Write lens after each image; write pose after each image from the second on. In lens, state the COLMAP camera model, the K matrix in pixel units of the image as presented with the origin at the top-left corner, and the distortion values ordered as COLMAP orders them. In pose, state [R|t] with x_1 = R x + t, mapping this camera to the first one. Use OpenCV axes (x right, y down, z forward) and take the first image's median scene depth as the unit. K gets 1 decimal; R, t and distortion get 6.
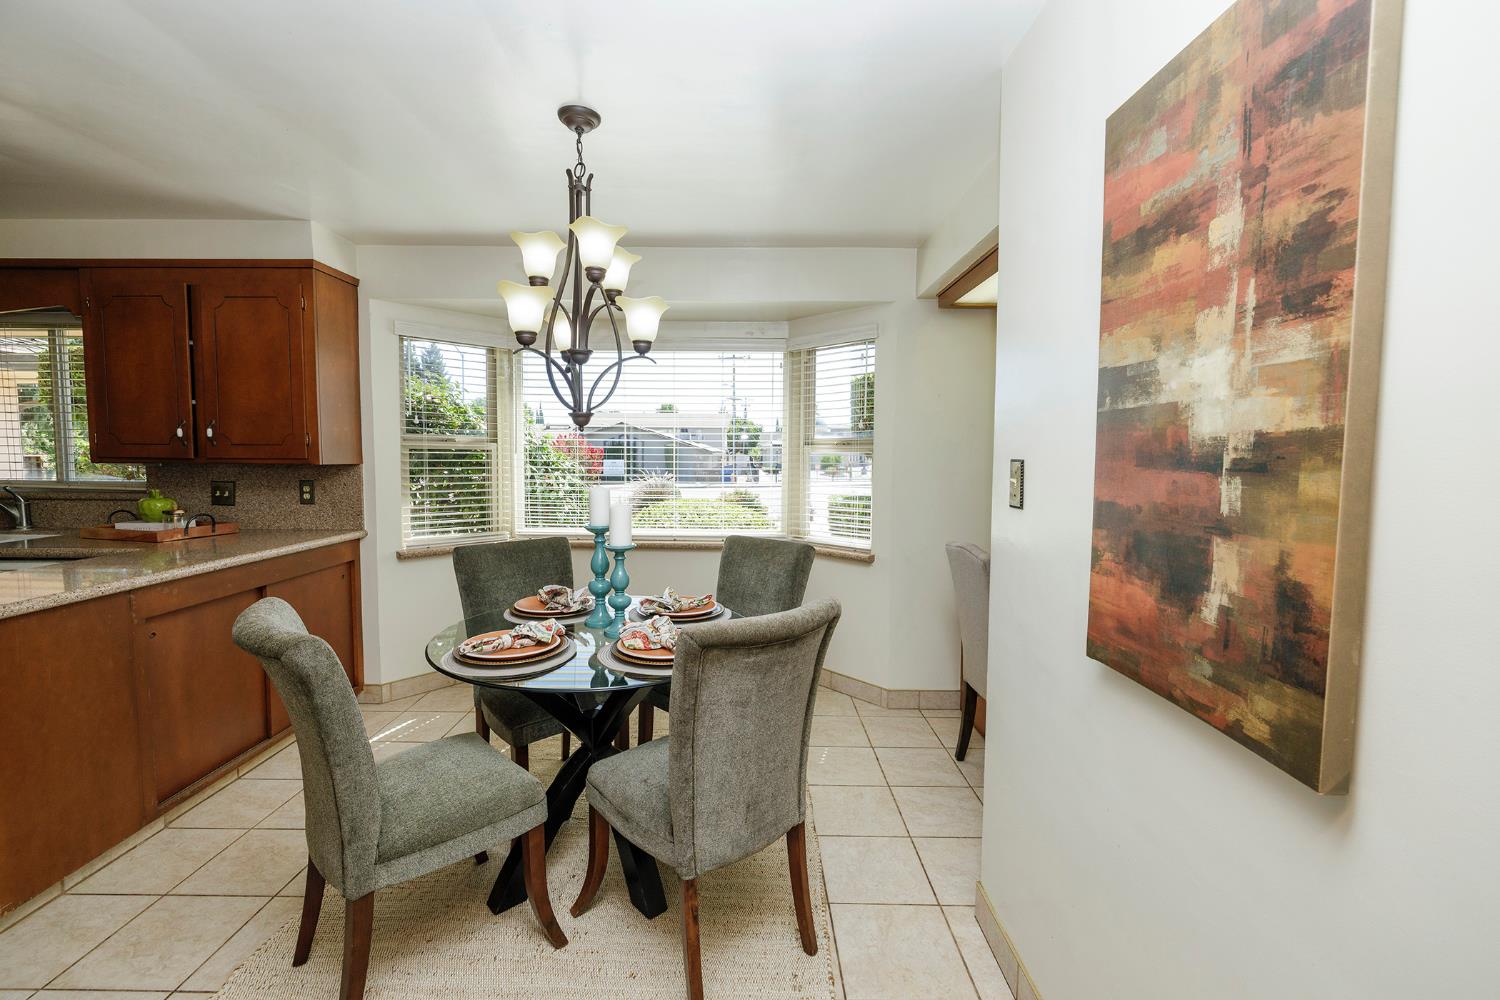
lens RADIAL K [[632.4, 0, 742.8], [0, 632.4, 490.5], [0, 0, 1]] dist [0.001360, 0.000112]
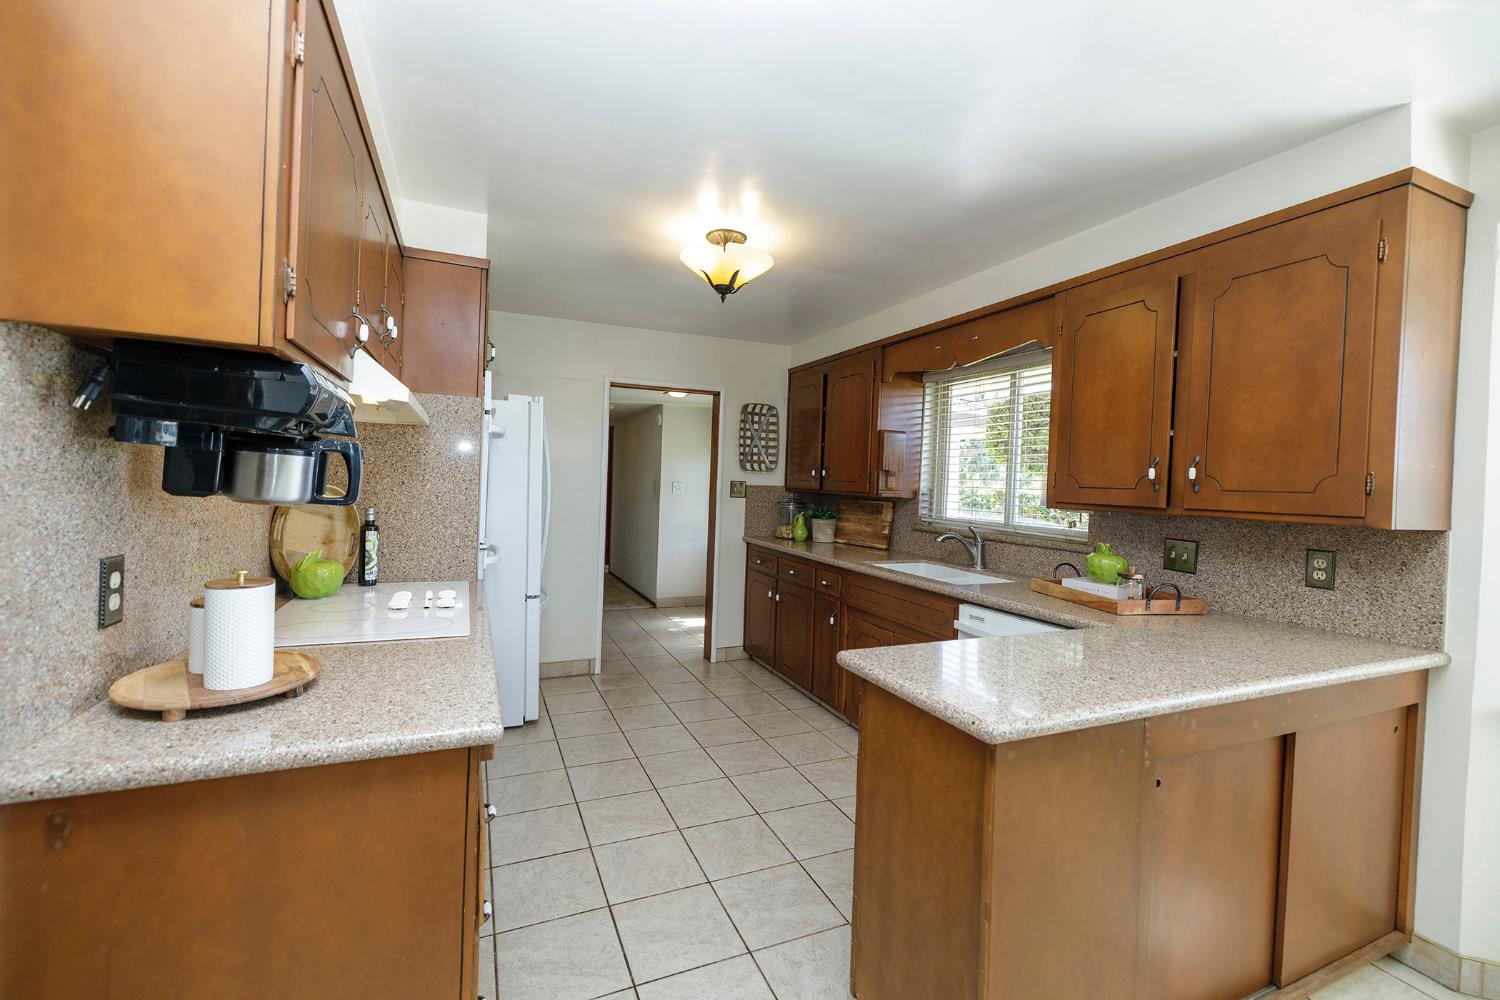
lens RADIAL K [[632.4, 0, 742.8], [0, 632.4, 490.5], [0, 0, 1]] dist [0.001360, 0.000112]
pose [[0.405233, 0.020435, -0.913985, -0.366314], [-0.089323, 0.995852, -0.017338, -0.013364], [0.909839, 0.088666, 0.405377, 0.231796]]
